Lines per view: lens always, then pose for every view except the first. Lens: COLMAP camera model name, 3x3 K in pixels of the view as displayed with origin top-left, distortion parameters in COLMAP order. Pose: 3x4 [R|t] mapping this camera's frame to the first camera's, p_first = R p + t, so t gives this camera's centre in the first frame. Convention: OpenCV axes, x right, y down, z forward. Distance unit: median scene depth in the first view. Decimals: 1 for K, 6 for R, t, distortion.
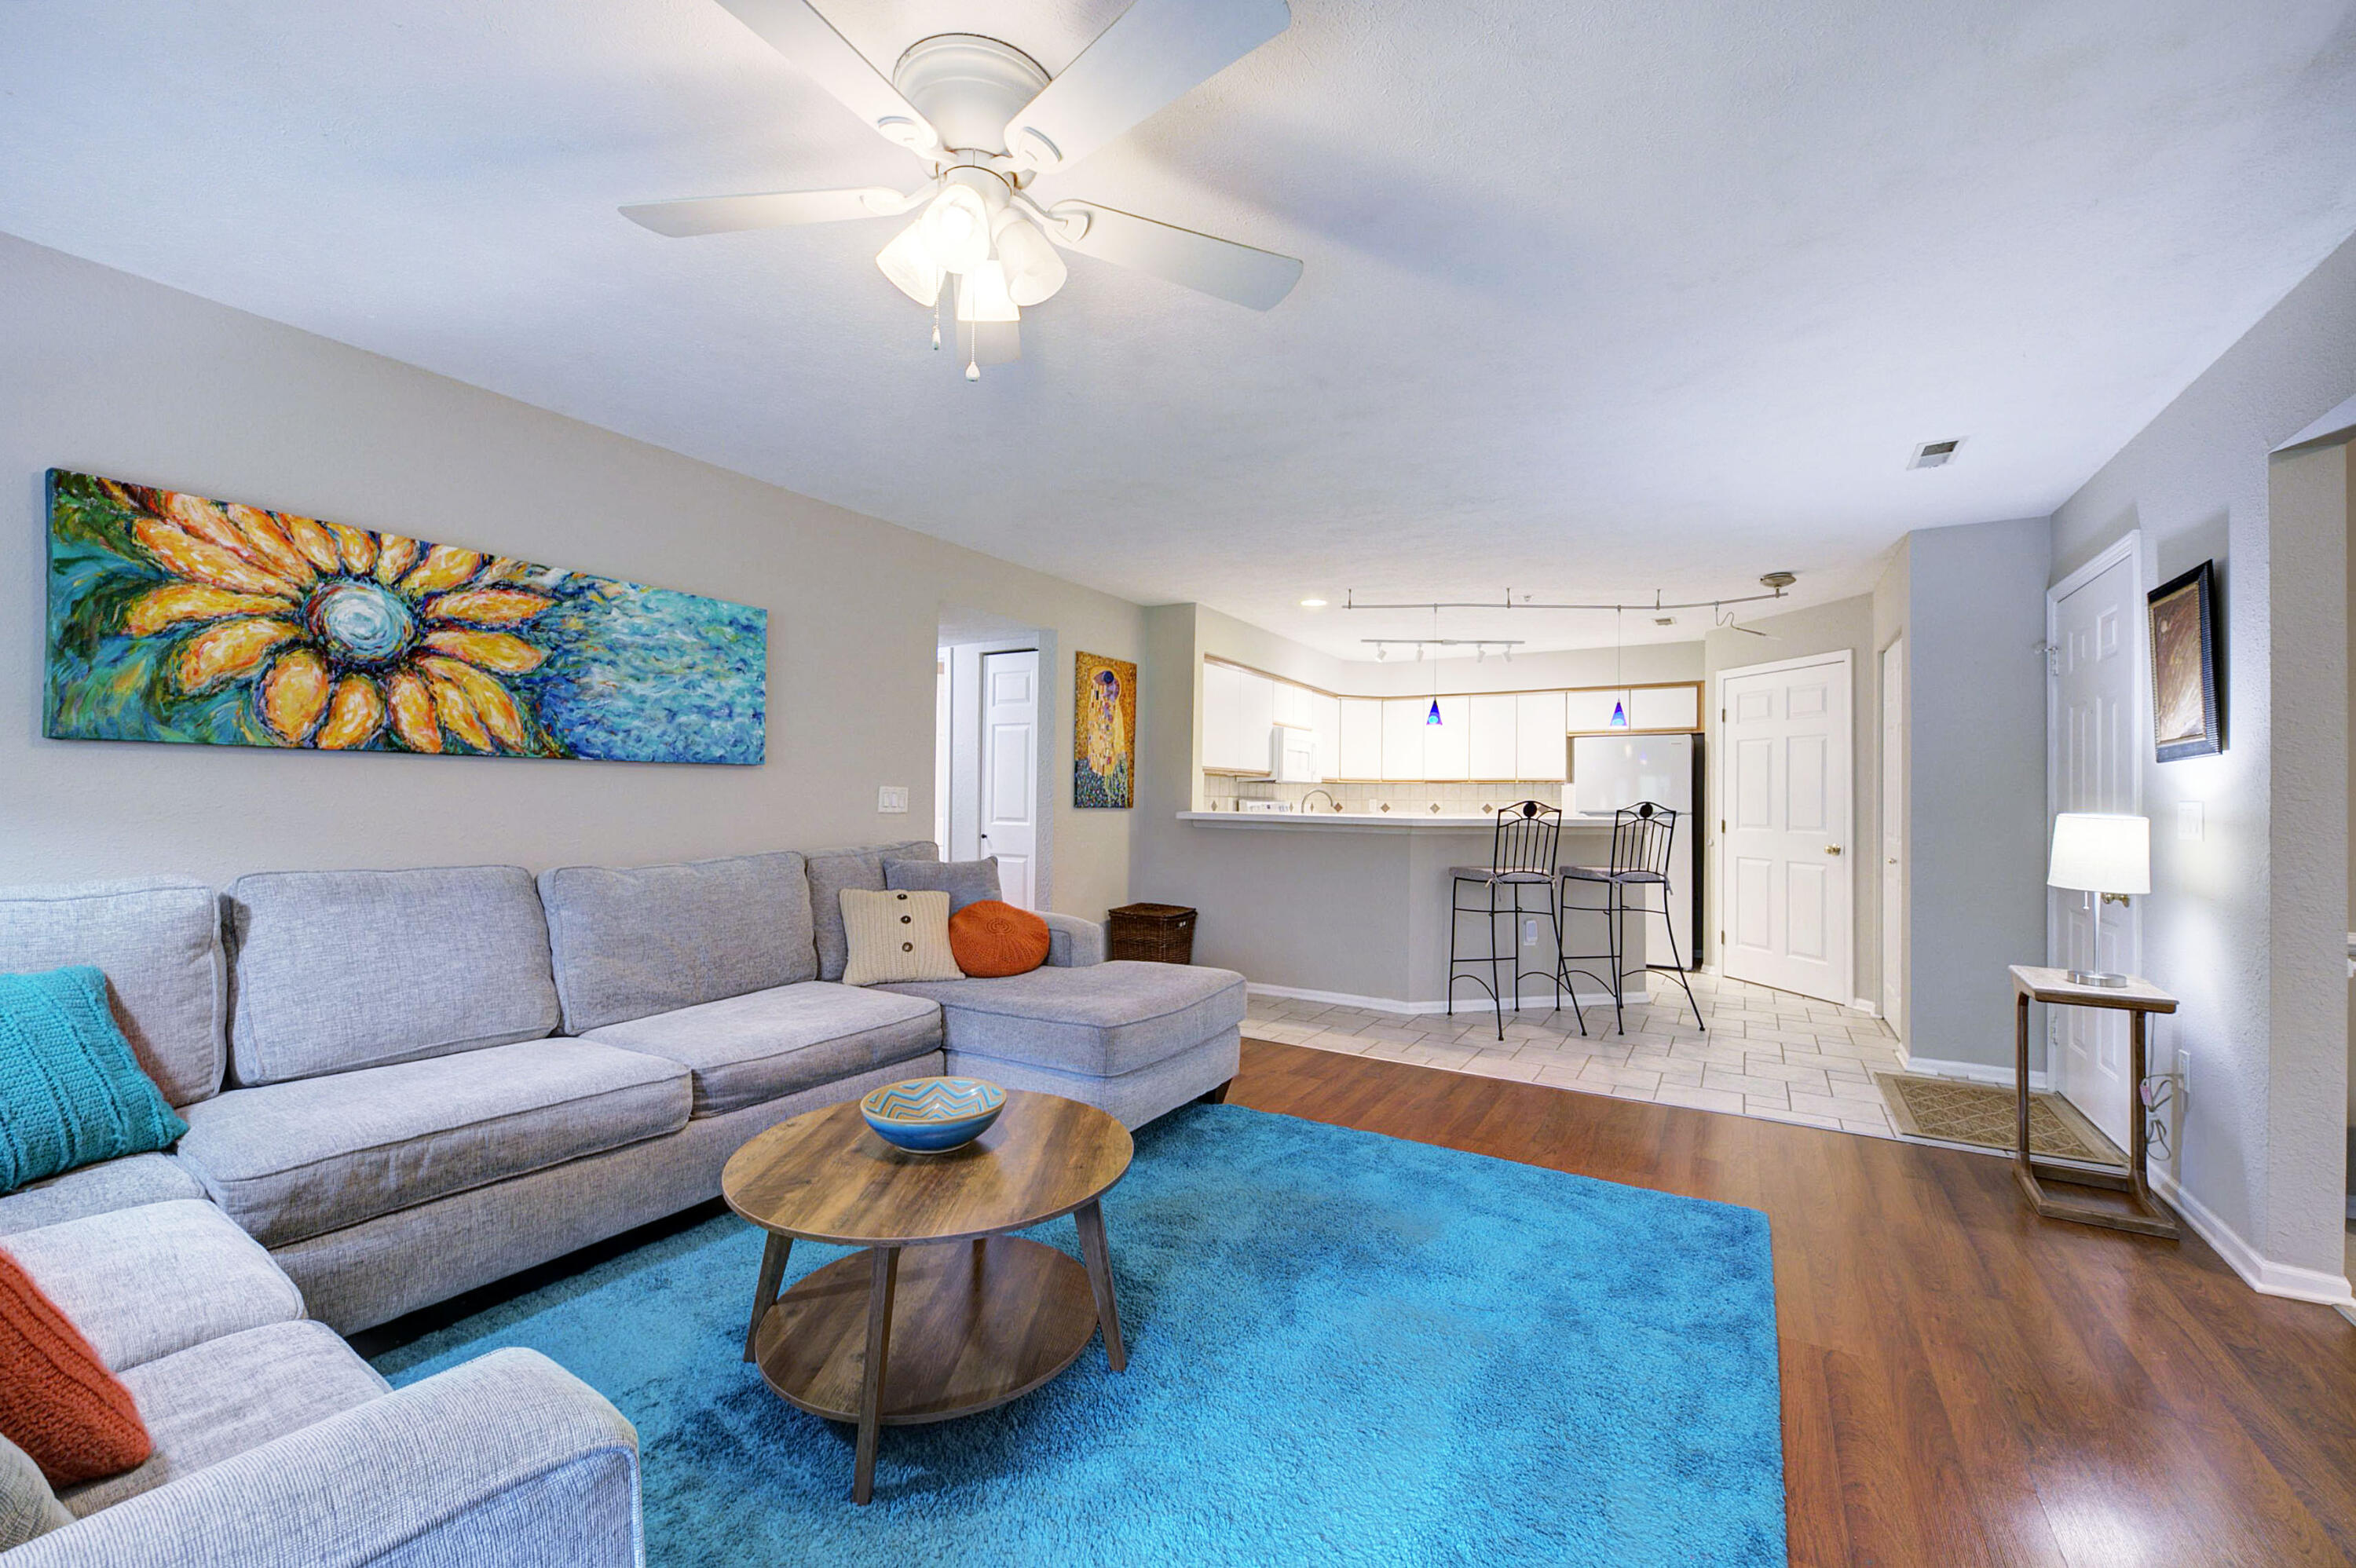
lens RADIAL K [[944.8, 0, 1179.1], [0, 944.8, 787.8], [0, 0, 1]] dist [0.020907, -0.011124]
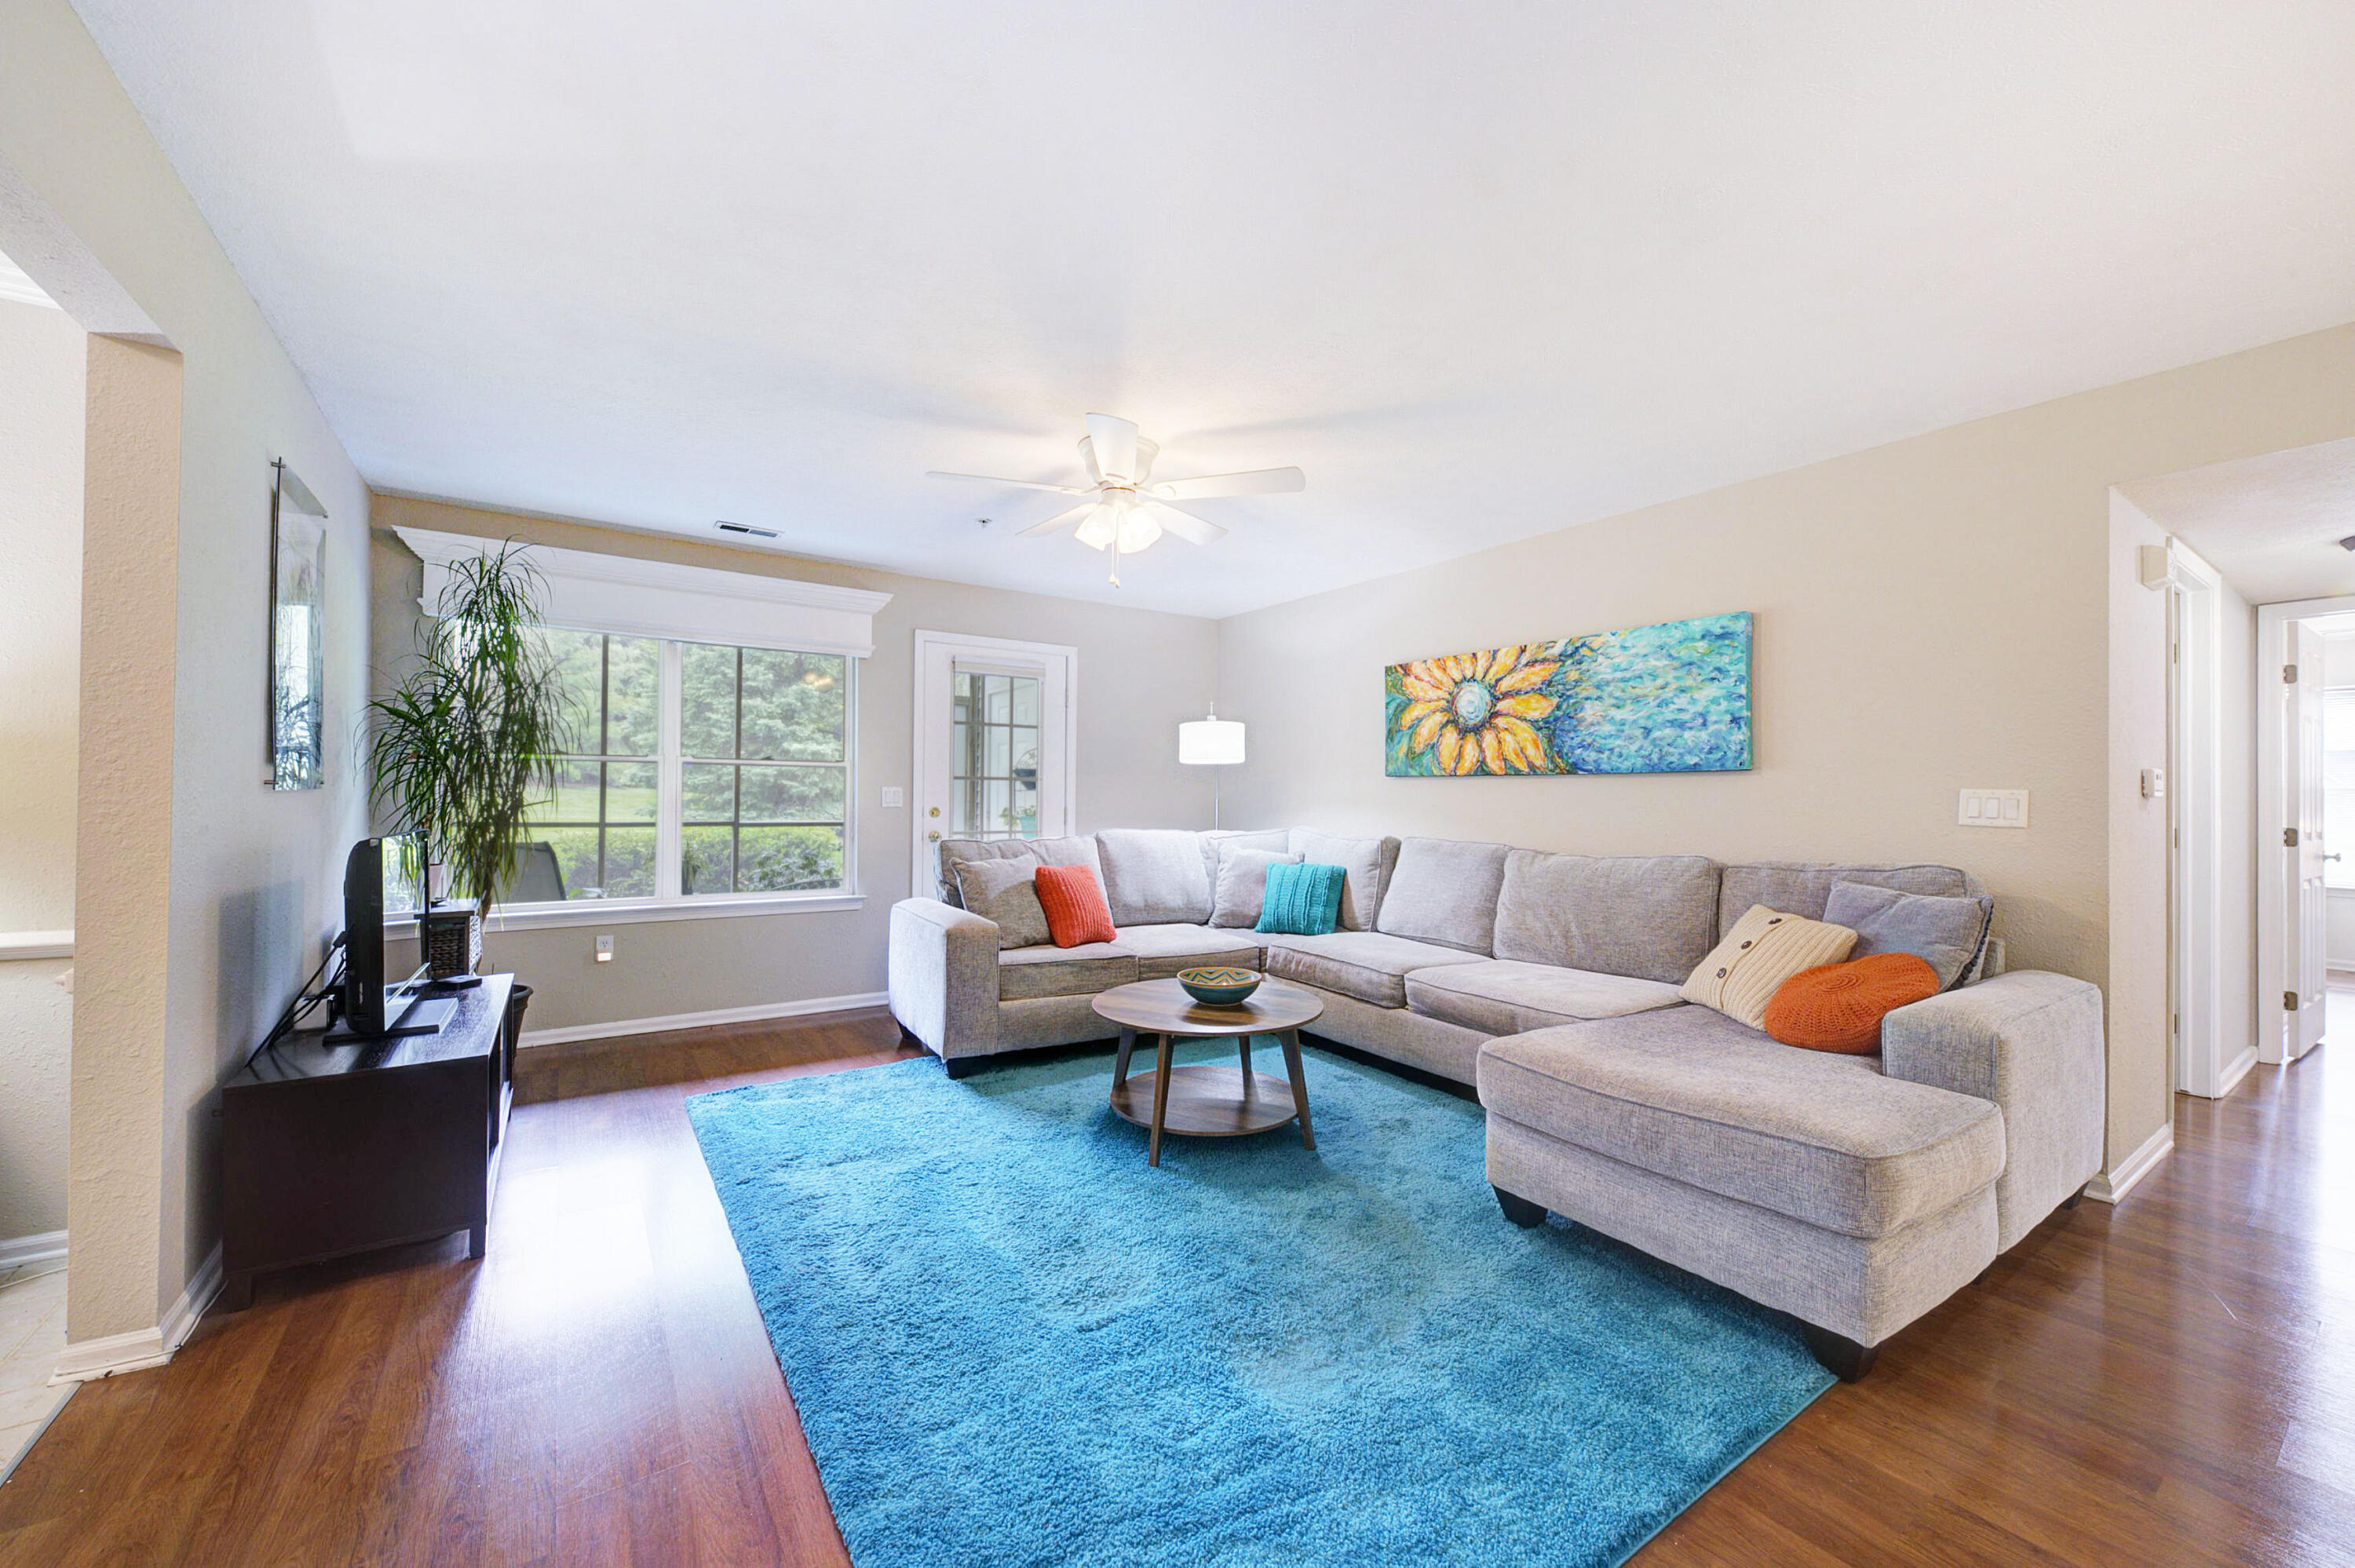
lens RADIAL K [[895.9, 0, 1177.5], [0, 895.9, 784.0], [0, 0, 1]] dist [0.002956, -0.000148]
pose [[-0.421086, -0.027148, -0.906614, 0.753323], [-0.004377, 0.999601, -0.027899, 0.022208], [0.907010, -0.007780, -0.421037, 0.998109]]
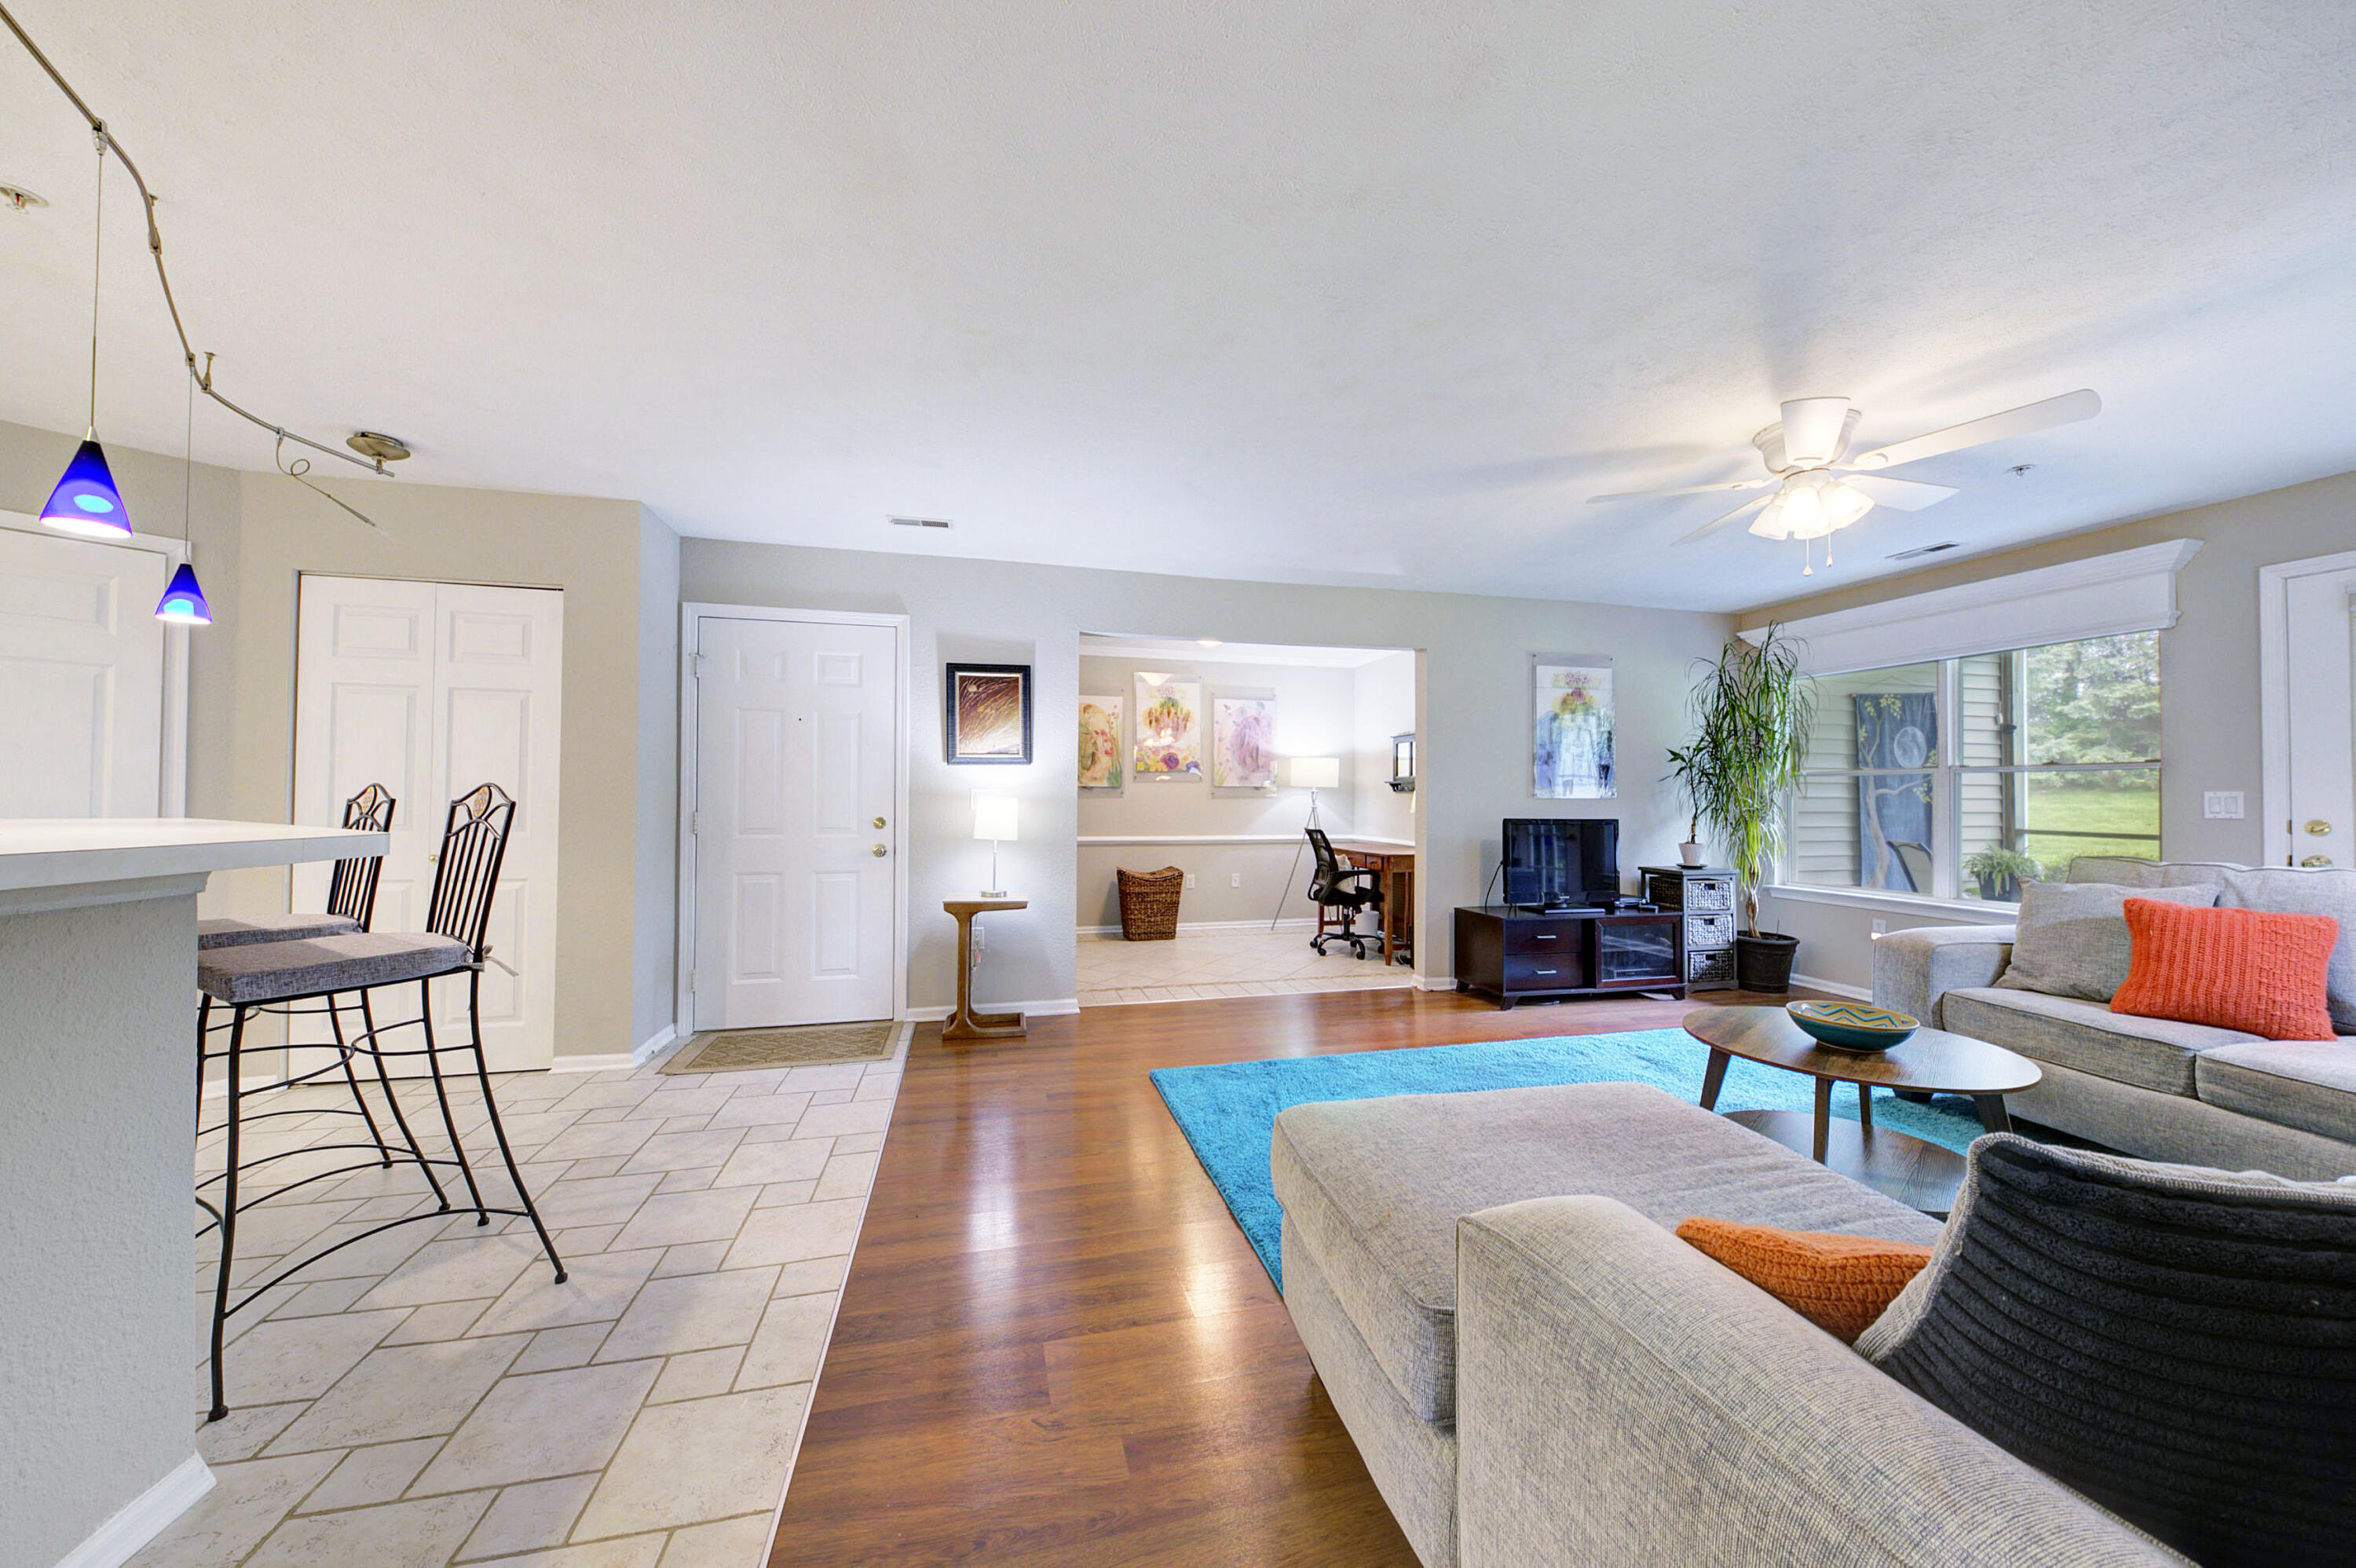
lens RADIAL K [[805.3, 0, 1178.2], [0, 805.3, 787.4], [0, 0, 1]] dist [0.010947, -0.006731]
pose [[-0.702131, -0.005690, 0.712026, -0.253751], [-0.020462, 0.999716, -0.012188, 0.020806], [-0.711754, -0.023127, -0.702048, 1.576452]]
